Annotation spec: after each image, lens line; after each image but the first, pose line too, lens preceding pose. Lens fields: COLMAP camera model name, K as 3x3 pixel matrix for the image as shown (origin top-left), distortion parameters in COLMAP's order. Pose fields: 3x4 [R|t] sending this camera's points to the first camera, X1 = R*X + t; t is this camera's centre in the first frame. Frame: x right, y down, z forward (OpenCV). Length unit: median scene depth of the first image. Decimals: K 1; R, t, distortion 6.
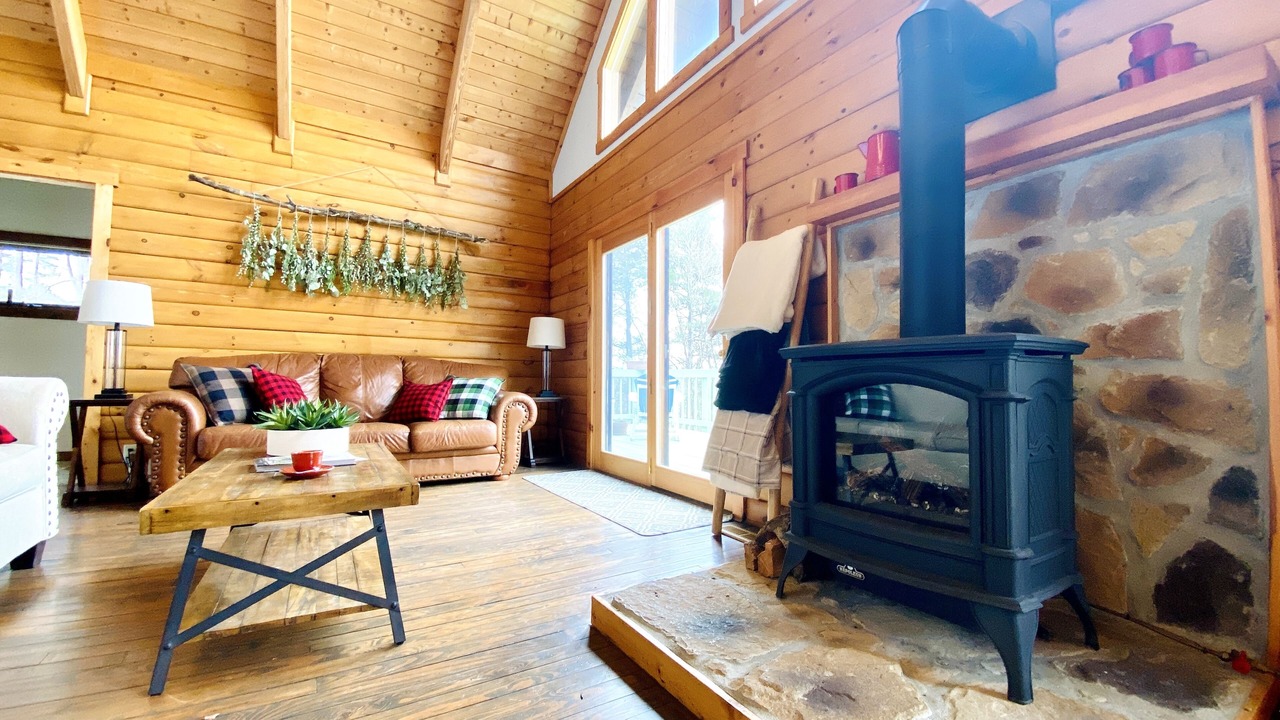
lens RADIAL K [[516.7, 0, 641.8], [0, 516.7, 369.7], [0, 0, 1]] dist [0.027823, -0.019877]
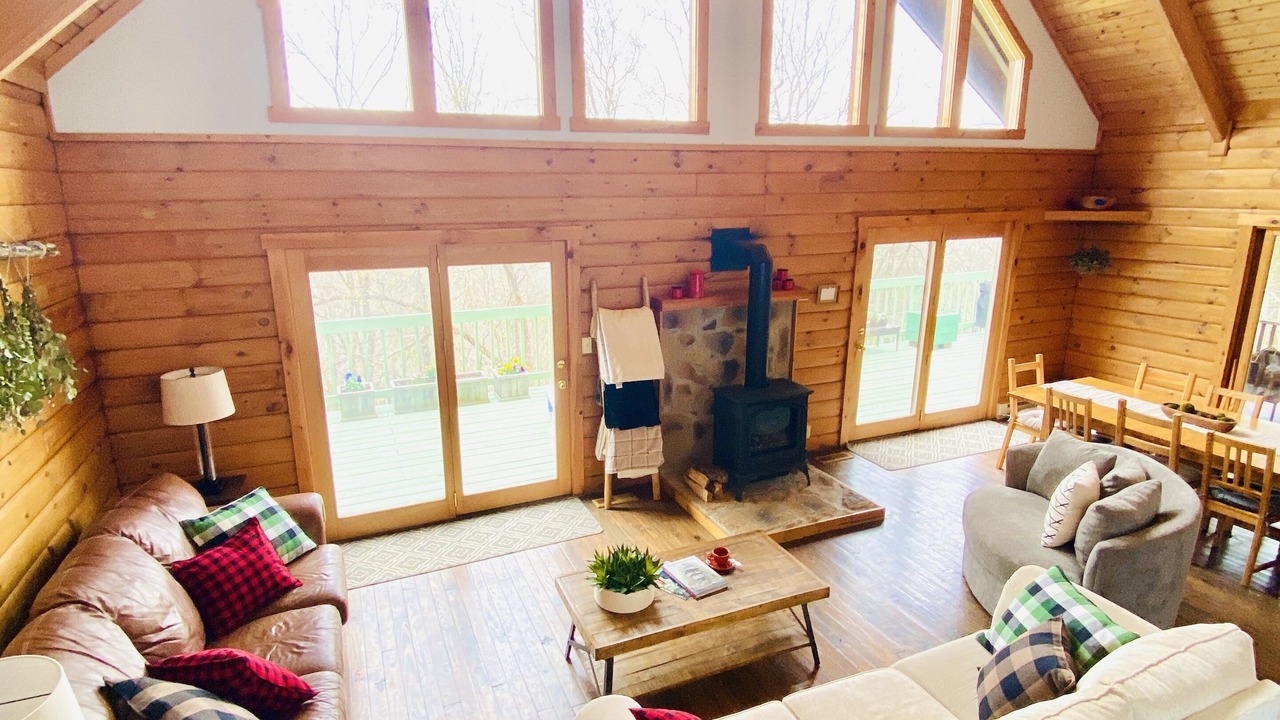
lens RADIAL K [[690.3, 0, 640.0], [0, 690.3, 360.0], [0, 0, 1]] dist [0.000337, 0.000007]
pose [[0.135389, -0.249169, 0.958950, -1.098785], [-0.025059, 0.966691, 0.254718, -0.412738], [-0.990476, -0.058517, 0.124635, 0.471283]]
